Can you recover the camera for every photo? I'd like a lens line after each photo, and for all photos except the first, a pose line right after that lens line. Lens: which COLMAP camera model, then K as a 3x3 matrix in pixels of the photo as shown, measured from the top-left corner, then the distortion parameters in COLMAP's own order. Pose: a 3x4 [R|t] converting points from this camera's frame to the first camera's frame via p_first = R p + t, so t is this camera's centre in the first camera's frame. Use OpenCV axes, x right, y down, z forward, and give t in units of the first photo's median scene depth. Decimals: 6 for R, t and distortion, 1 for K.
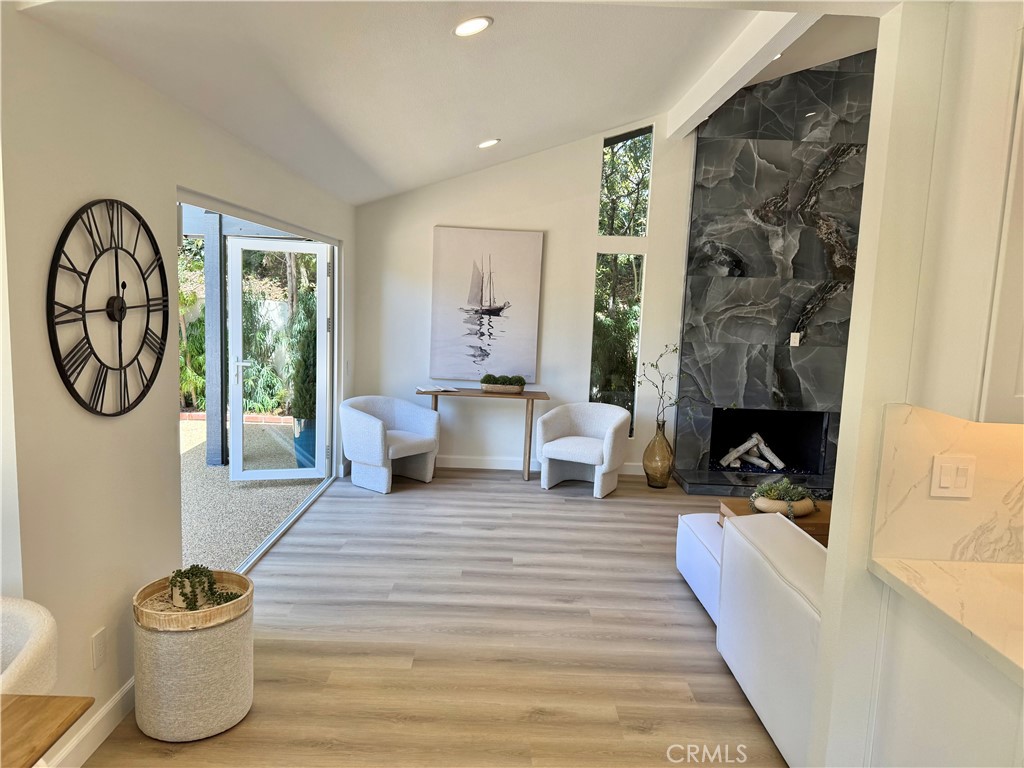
lens RADIAL K [[707.3, 0, 512.0], [0, 707.3, 384.0], [0, 0, 1]] dist [0.100208, -0.160313]
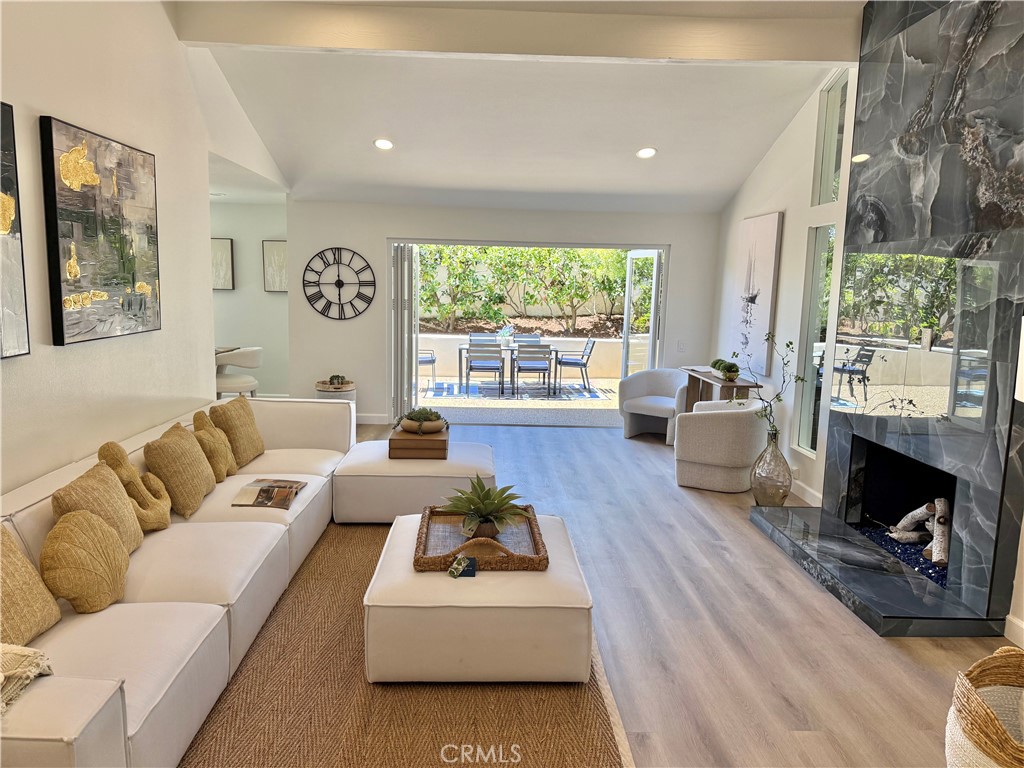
lens RADIAL K [[723.4, 0, 511.6], [0, 723.4, 401.3], [0, 0, 1]] dist [-0.019700, 0.005825]
pose [[0.027369, 0.121966, -0.992157, 1.047290], [-0.147088, 0.982216, 0.116687, -0.033223], [0.988745, 0.142741, 0.044822, 0.683454]]
